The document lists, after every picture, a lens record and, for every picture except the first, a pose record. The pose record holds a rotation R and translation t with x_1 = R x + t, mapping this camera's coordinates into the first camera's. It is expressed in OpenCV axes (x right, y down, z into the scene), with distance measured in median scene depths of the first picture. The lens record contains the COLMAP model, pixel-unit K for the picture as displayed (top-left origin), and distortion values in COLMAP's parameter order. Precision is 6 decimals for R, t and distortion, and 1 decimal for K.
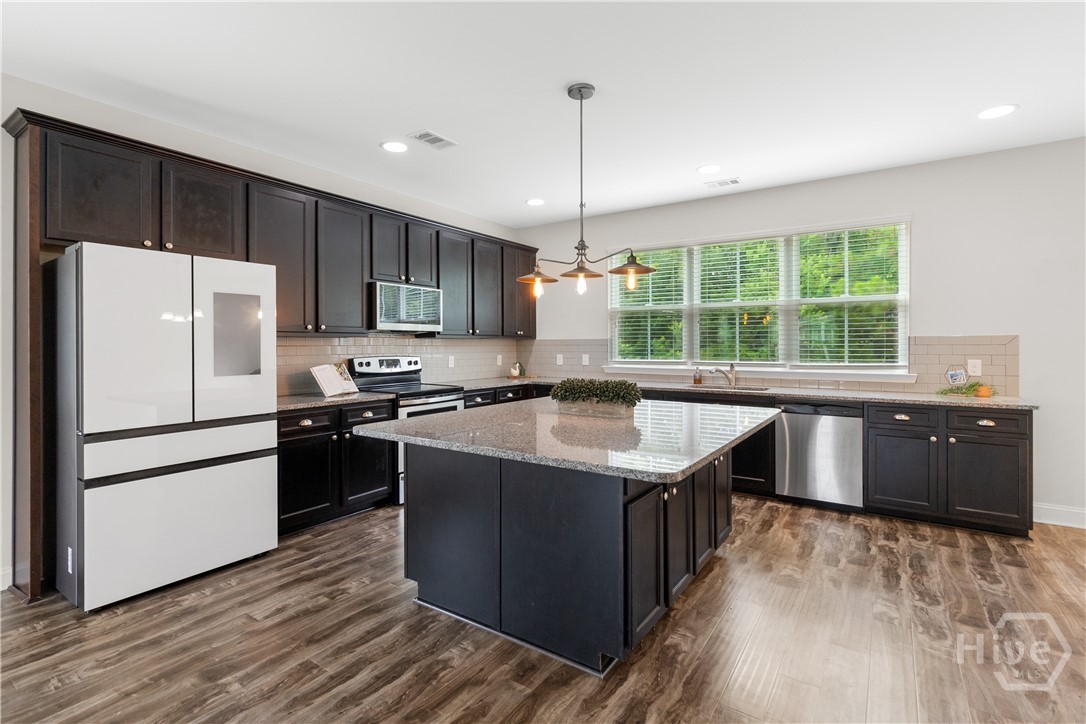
lens RADIAL K [[499.9, 0, 542.1], [0, 499.9, 348.2], [0, 0, 1]] dist [-0.001275, 0.000530]
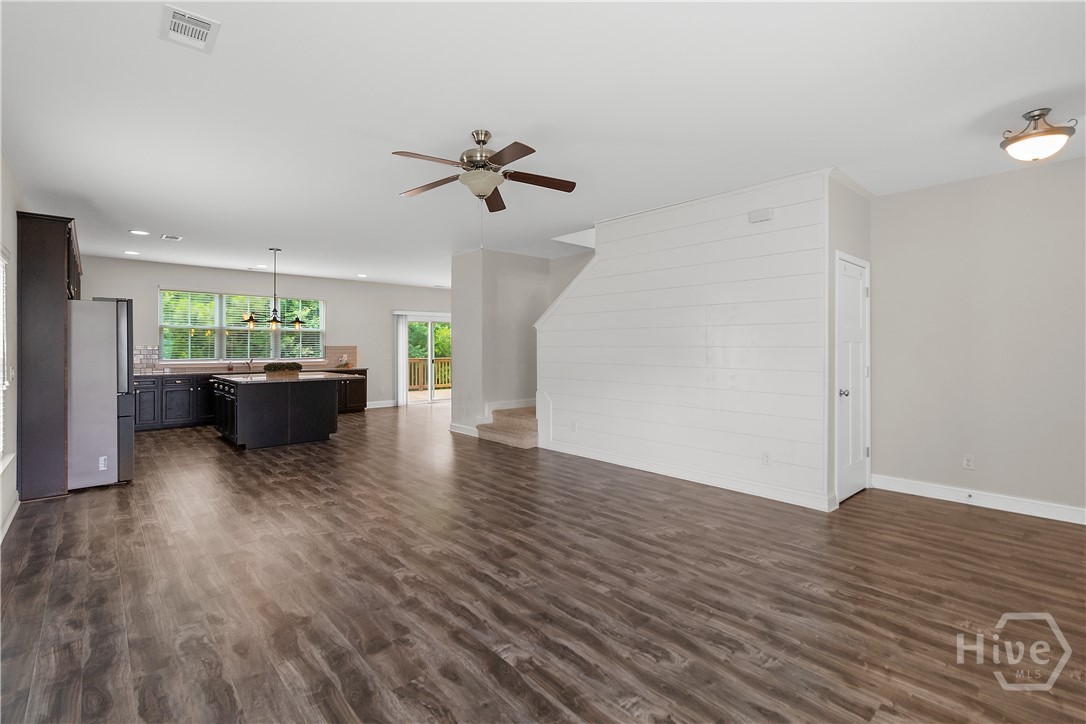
lens RADIAL K [[499.9, 0, 542.1], [0, 499.9, 348.2], [0, 0, 1]] dist [-0.001275, 0.000530]
pose [[0.237033, 0.000747, 0.971501, -1.535725], [0.007662, 0.999967, -0.002639, 0.003641], [-0.971471, 0.008069, 0.237020, -0.696000]]
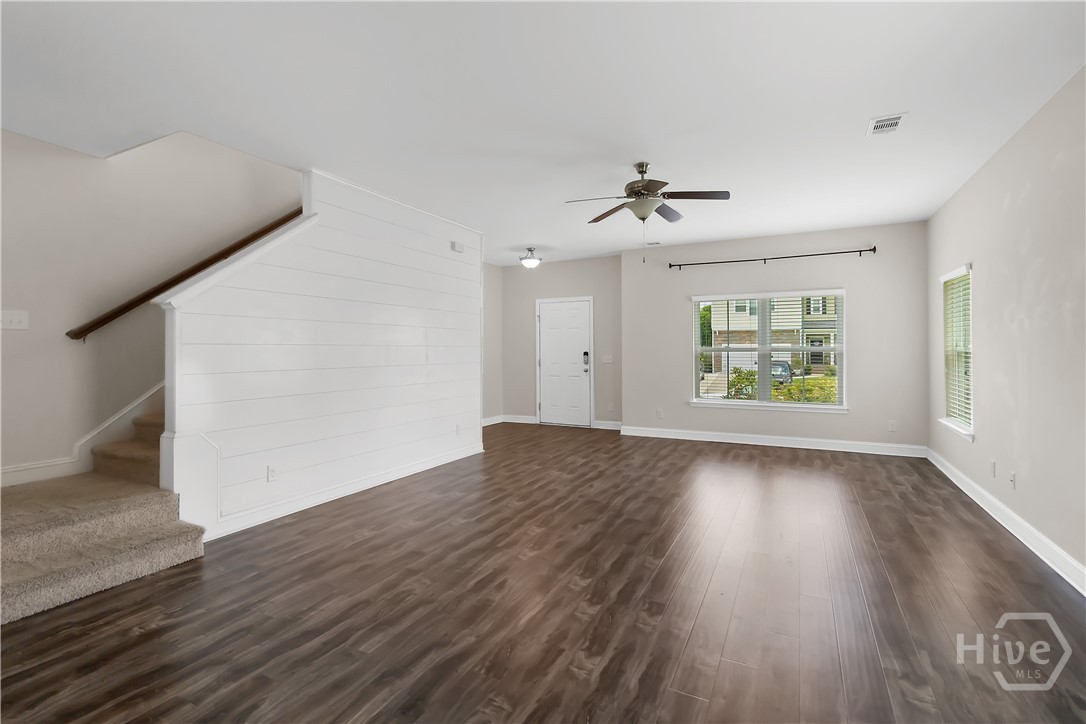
lens RADIAL K [[502.8, 0, 543.0], [0, 502.8, 362.0], [0, 0, 1]] dist [0.000304, 0.000055]
pose [[-0.990673, 0.004530, -0.136187, -0.367290], [0.000203, 0.999495, 0.031774, 0.001182], [0.136262, 0.031450, -0.990173, 0.608843]]
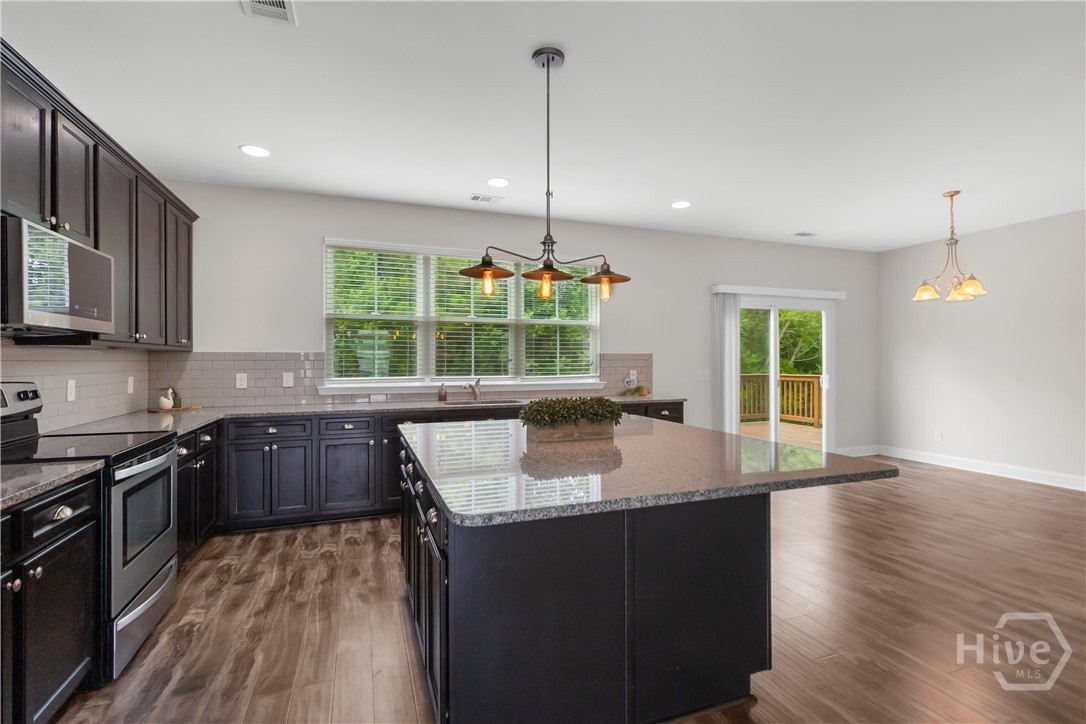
lens RADIAL K [[502.8, 0, 543.0], [0, 502.8, 362.0], [0, 0, 1]] dist [0.000304, 0.000055]
pose [[0.576208, -0.001806, 0.817301, -0.458721], [0.006034, 0.999980, -0.002045, 0.000799], [-0.817281, 0.006110, 0.576207, 0.382068]]
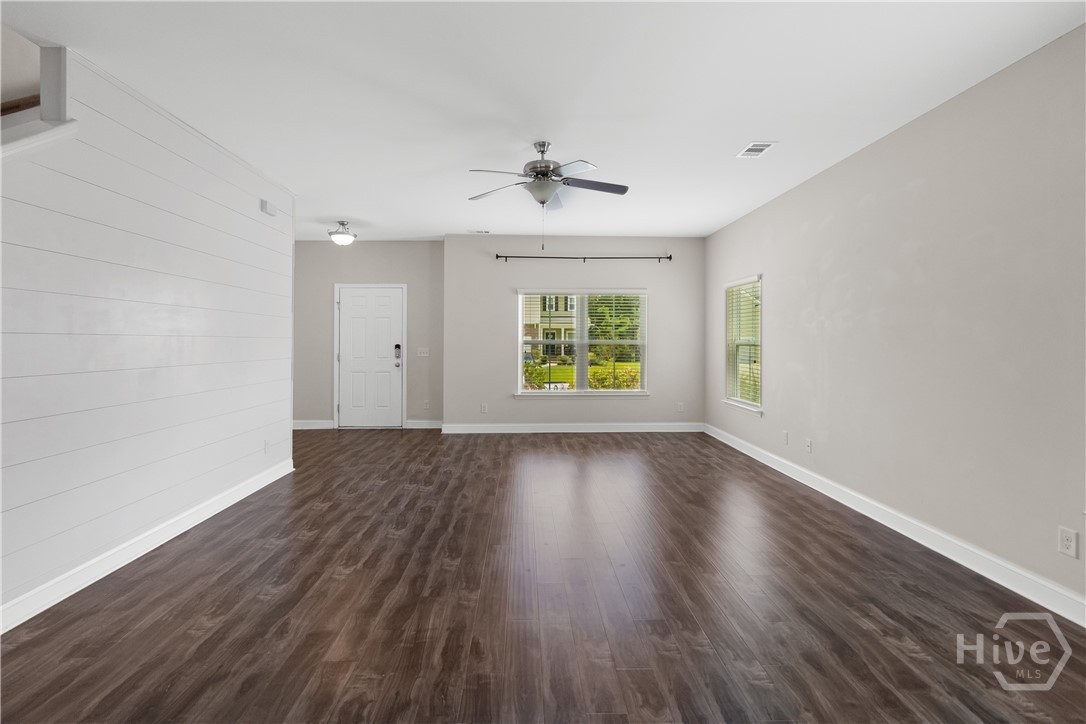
lens RADIAL K [[499.9, 0, 542.1], [0, 499.9, 348.2], [0, 0, 1]] dist [-0.001275, 0.000530]
pose [[-0.800558, 0.005953, -0.599226, -0.141646], [-0.006185, 0.999815, 0.018195, 0.001901], [0.599224, 0.018273, -0.800373, 0.381058]]
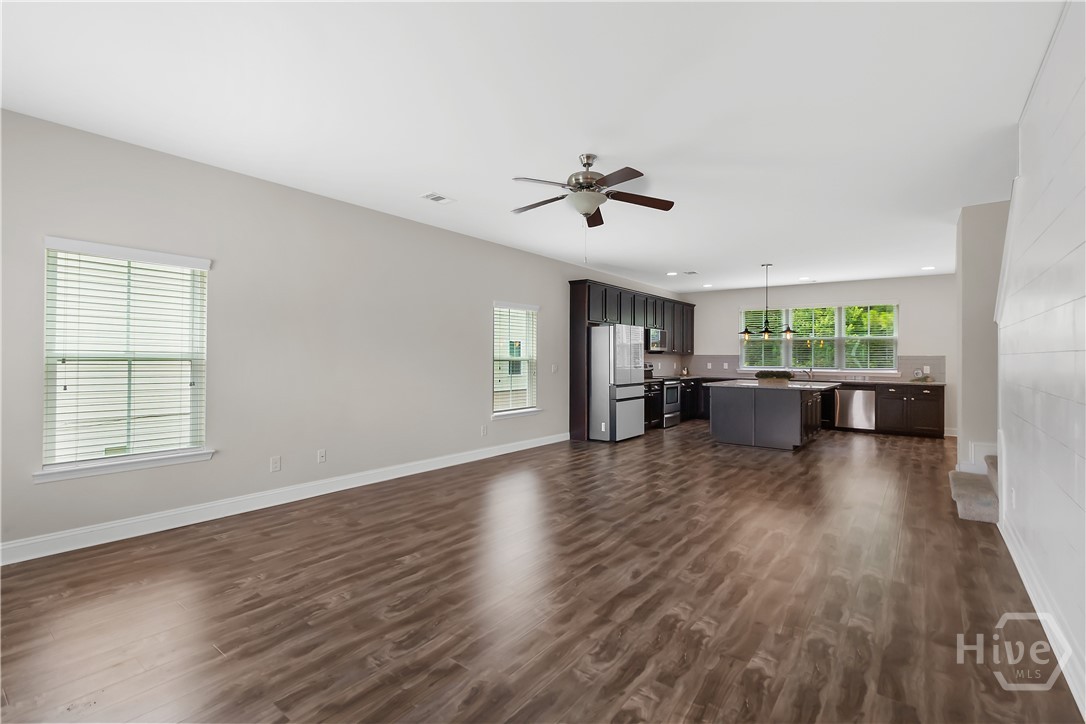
lens RADIAL K [[497.9, 0, 538.7], [0, 497.9, 357.5], [0, 0, 1]] dist [-0.002726, -0.000193]
pose [[0.998421, 0.008987, -0.055454, -0.754592], [-0.009366, 0.999935, -0.006574, 0.014986], [0.055391, 0.007083, 0.998440, -1.330393]]
